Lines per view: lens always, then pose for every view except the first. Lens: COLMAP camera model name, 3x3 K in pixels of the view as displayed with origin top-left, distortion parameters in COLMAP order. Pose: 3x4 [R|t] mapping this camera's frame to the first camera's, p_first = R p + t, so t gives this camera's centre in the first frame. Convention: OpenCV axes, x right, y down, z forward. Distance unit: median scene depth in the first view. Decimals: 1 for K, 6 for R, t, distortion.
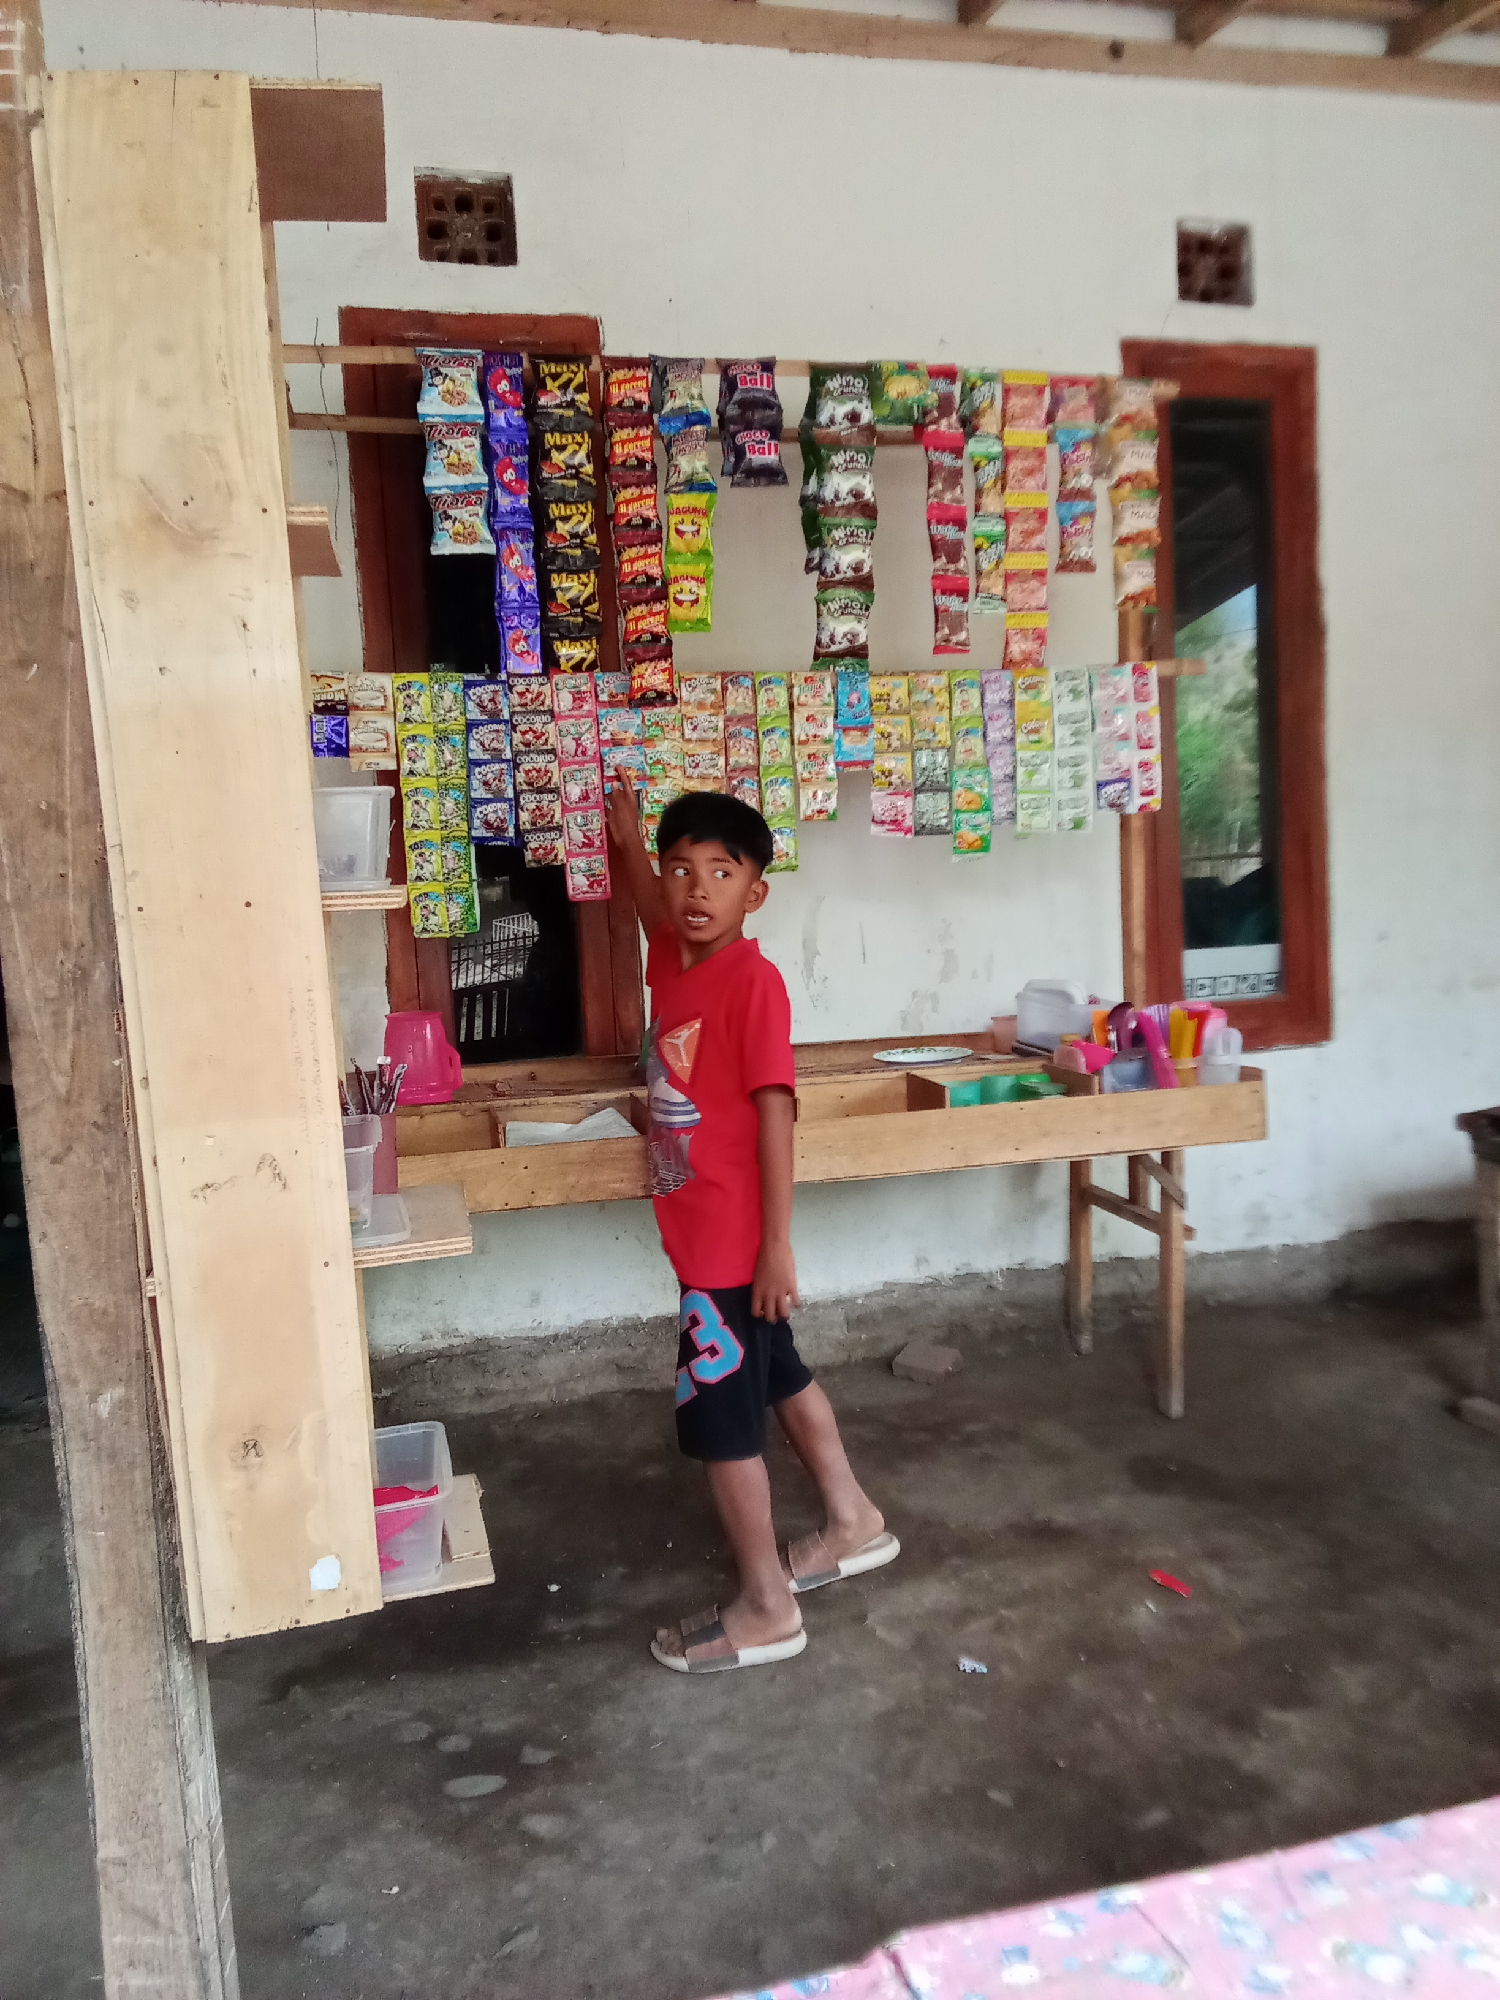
lens RADIAL K [[1536.5, 0, 757.0], [0, 1536.5, 1010.2], [0, 0, 1]] dist [0.078459, -0.082197]
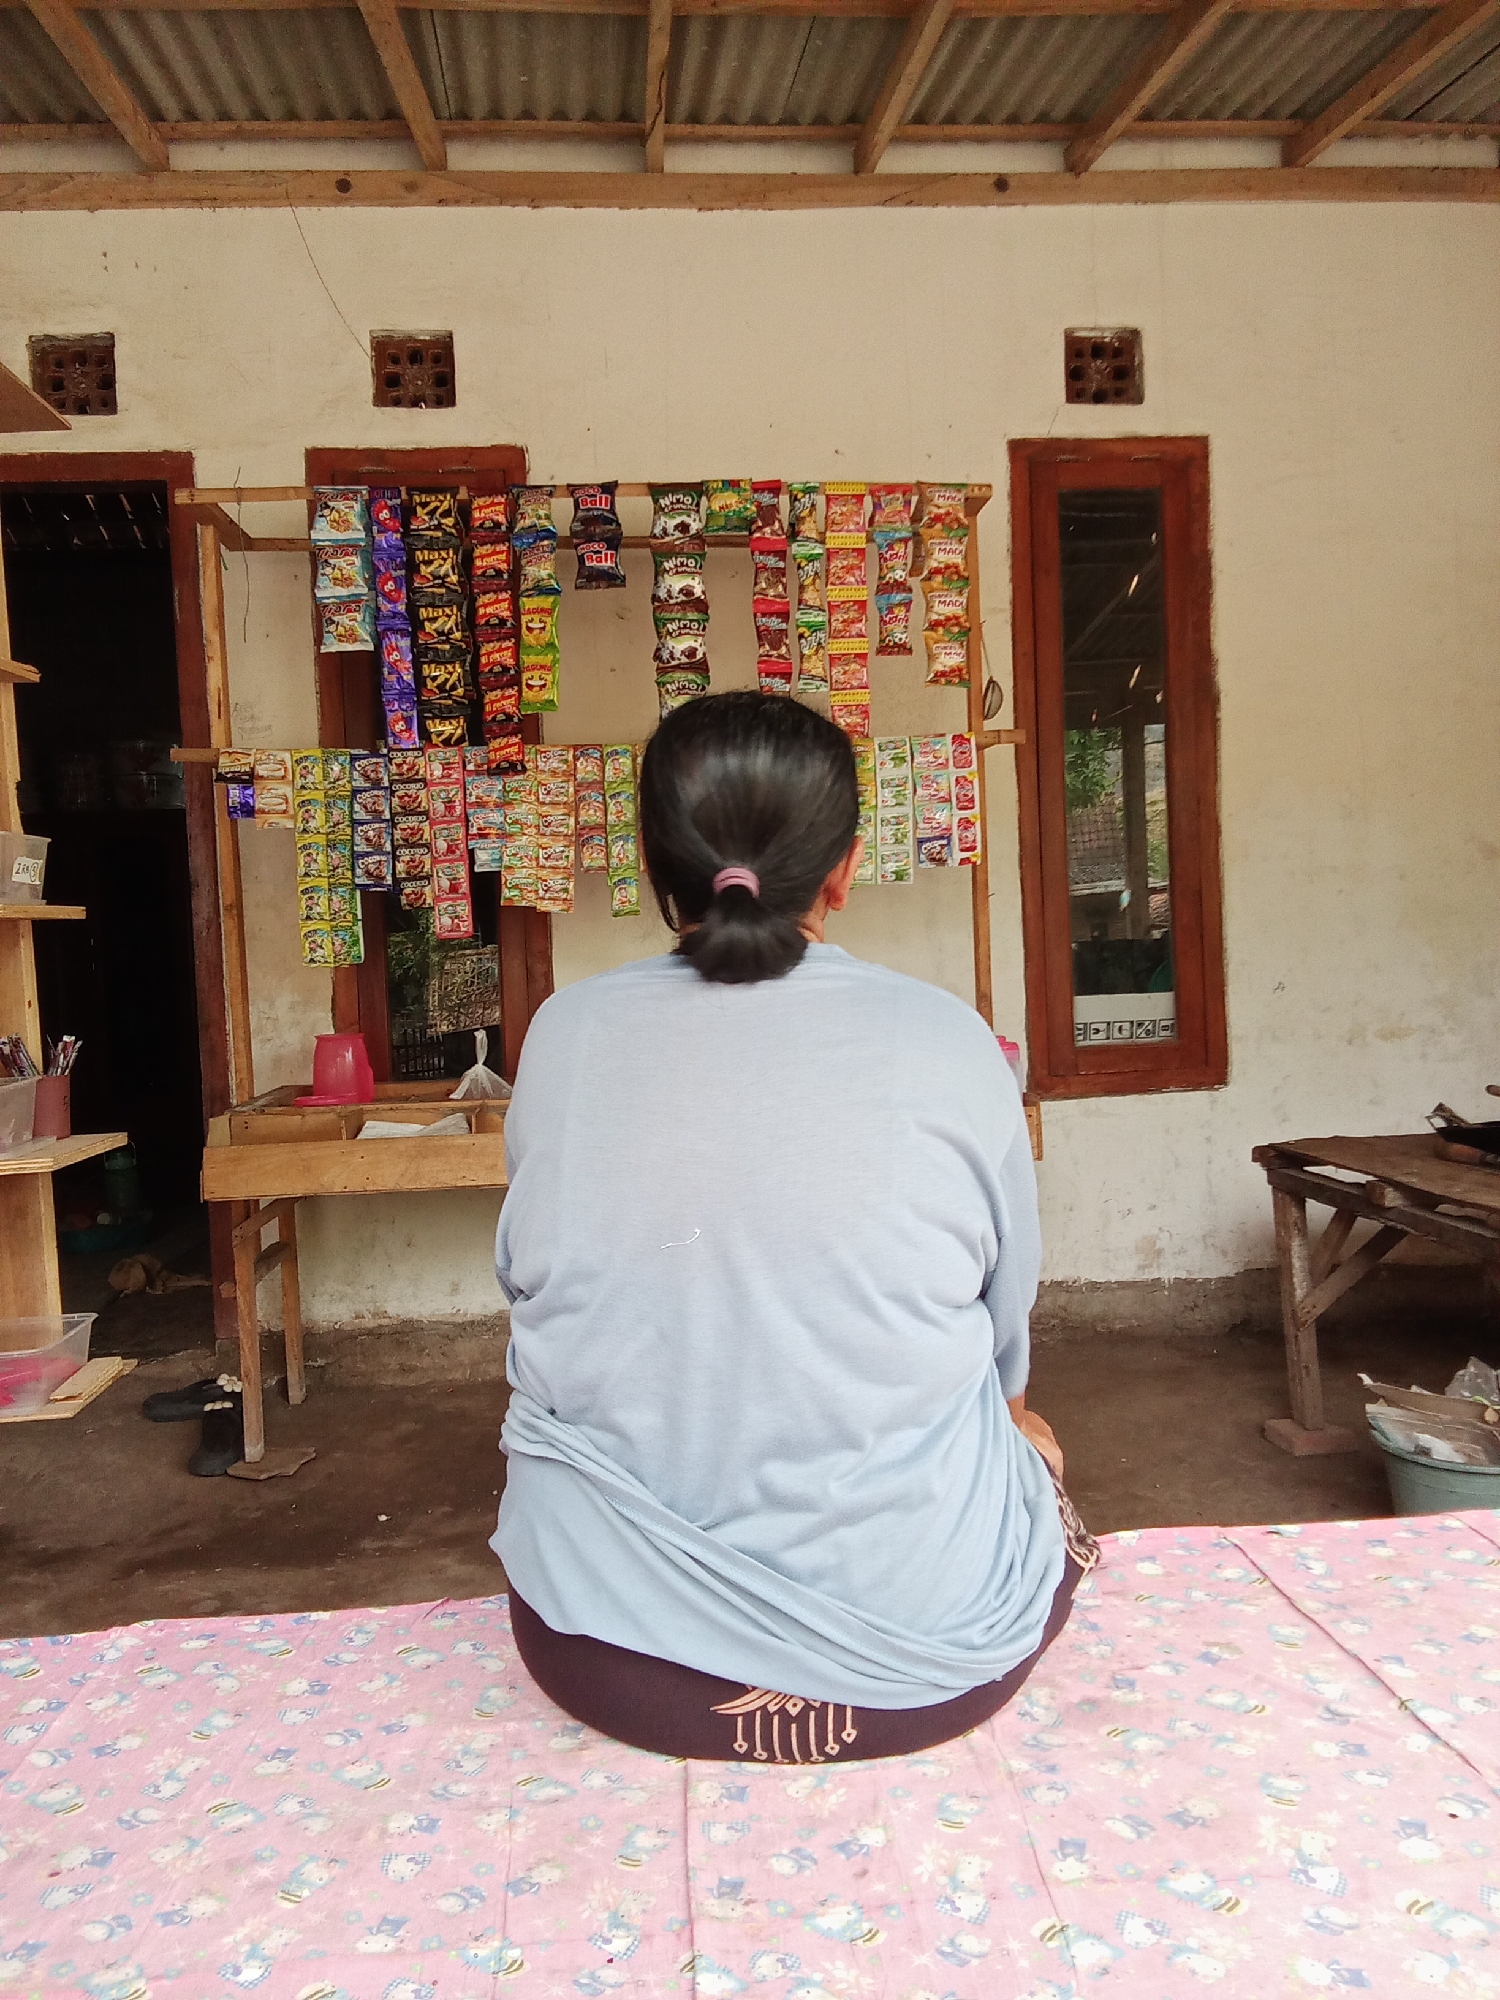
lens RADIAL K [[1536.5, 0, 730.4], [0, 1536.5, 1007.9], [0, 0, 1]] dist [0.078459, -0.082197]
pose [[0.985683, 0.017020, -0.167747, 0.275106], [-0.023957, 0.998936, -0.039418, 0.021621], [0.166897, 0.042872, 0.985042, -0.114966]]
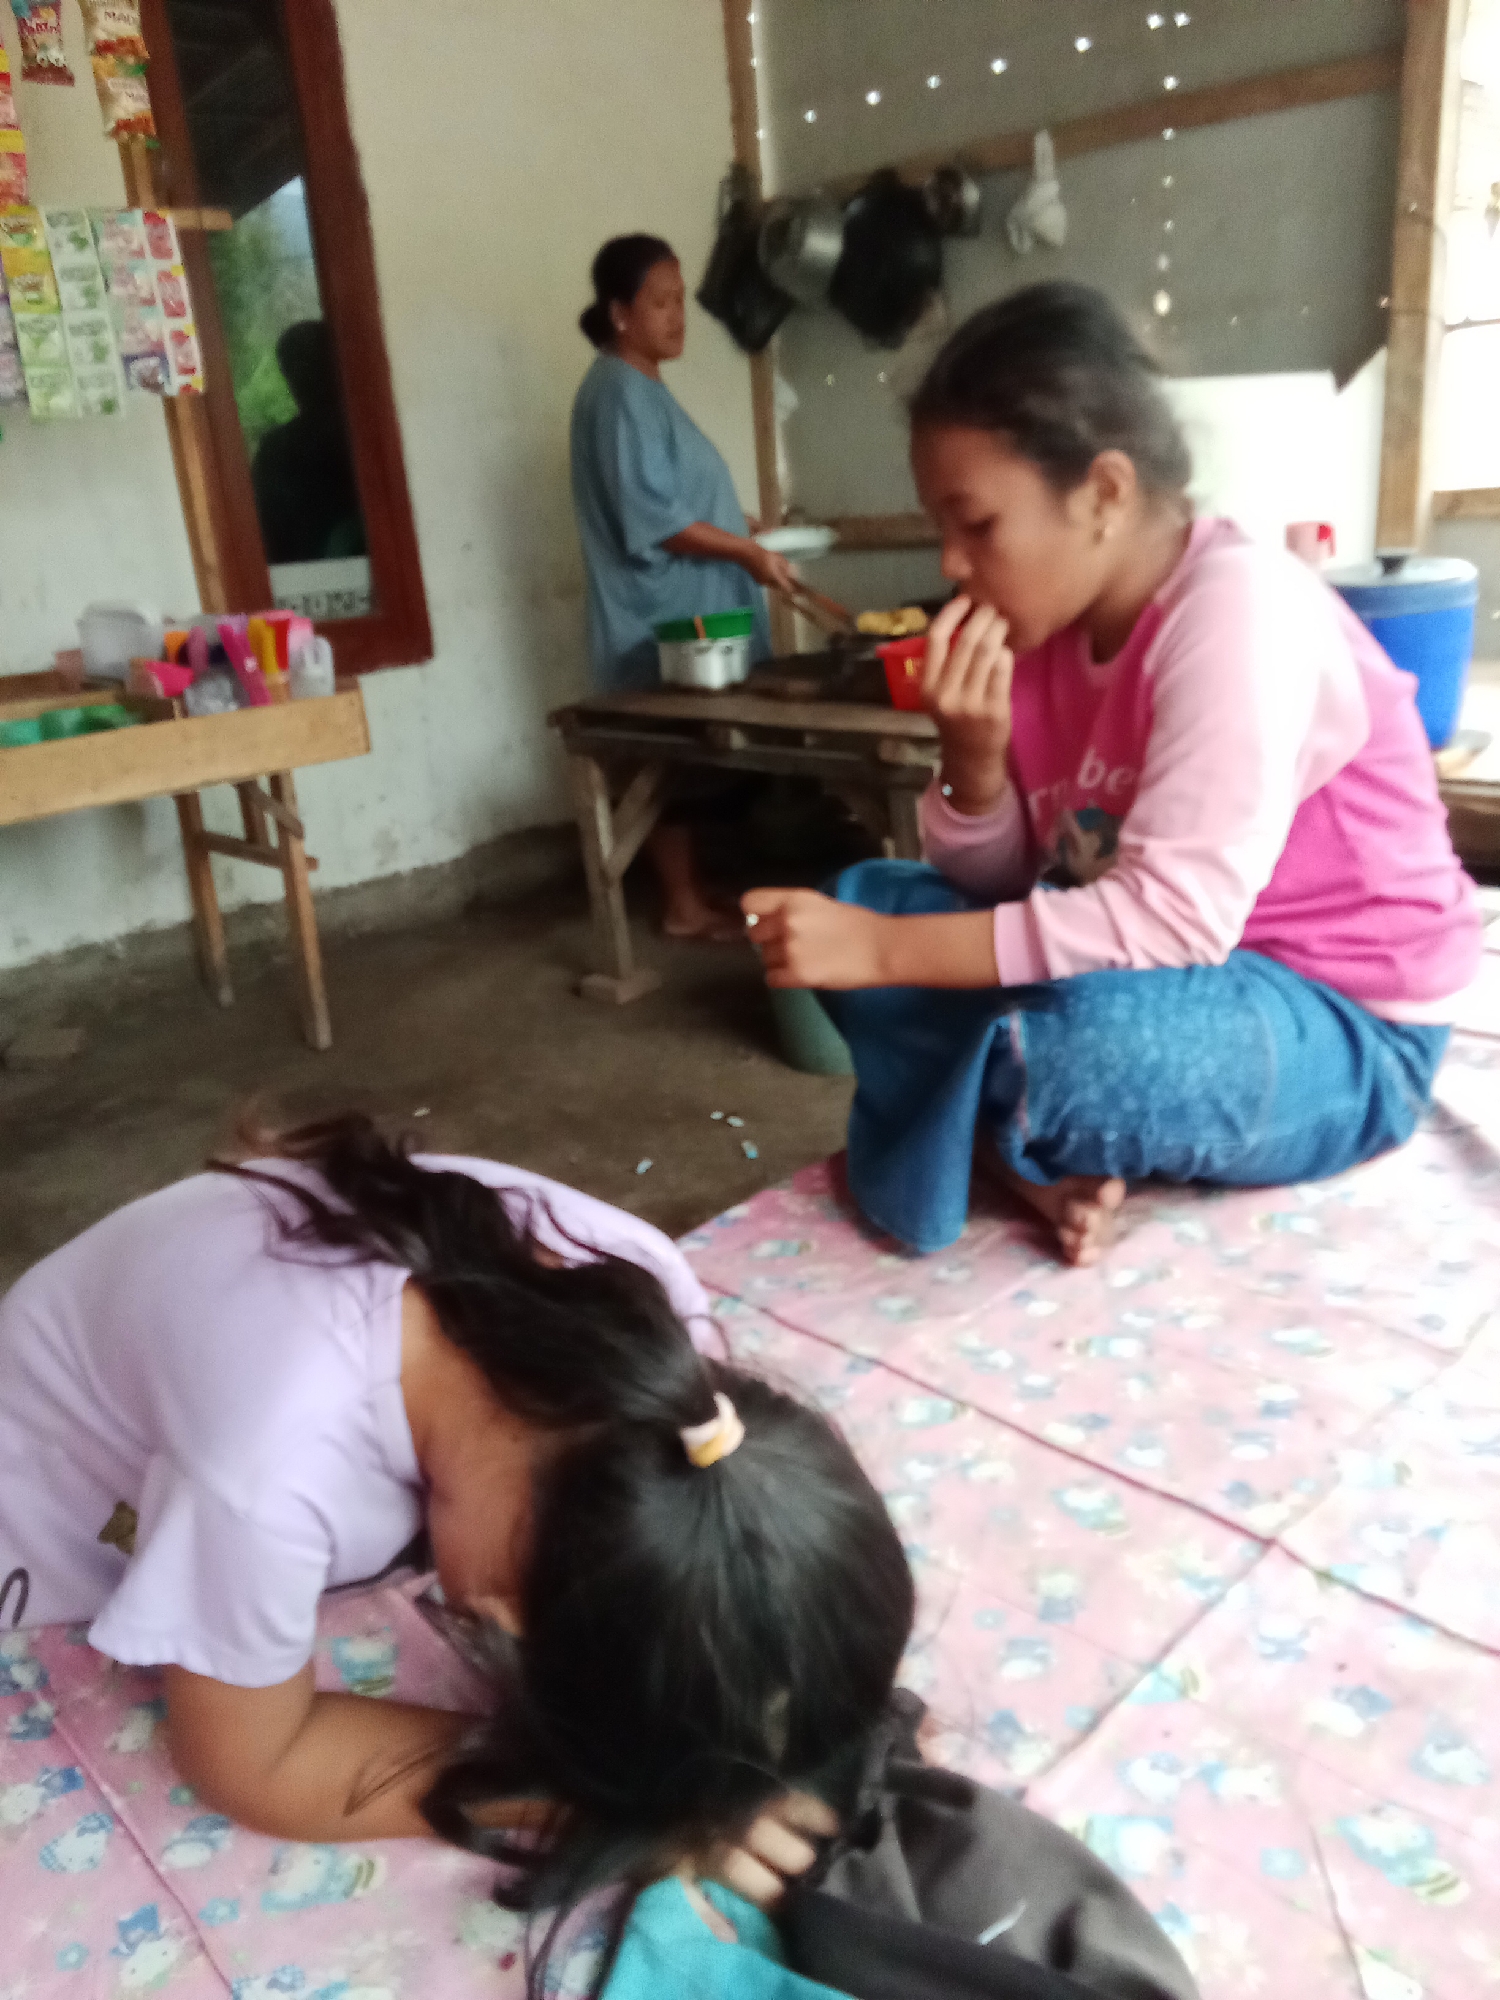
lens RADIAL K [[1536.5, 0, 756.7], [0, 1536.5, 1005.6], [0, 0, 1]] dist [0.078459, -0.082197]
pose [[0.854647, -0.184595, 0.485288, 0.032021], [0.078759, 0.969941, 0.230244, 0.030730], [-0.513202, -0.158556, 0.843495, 0.027454]]
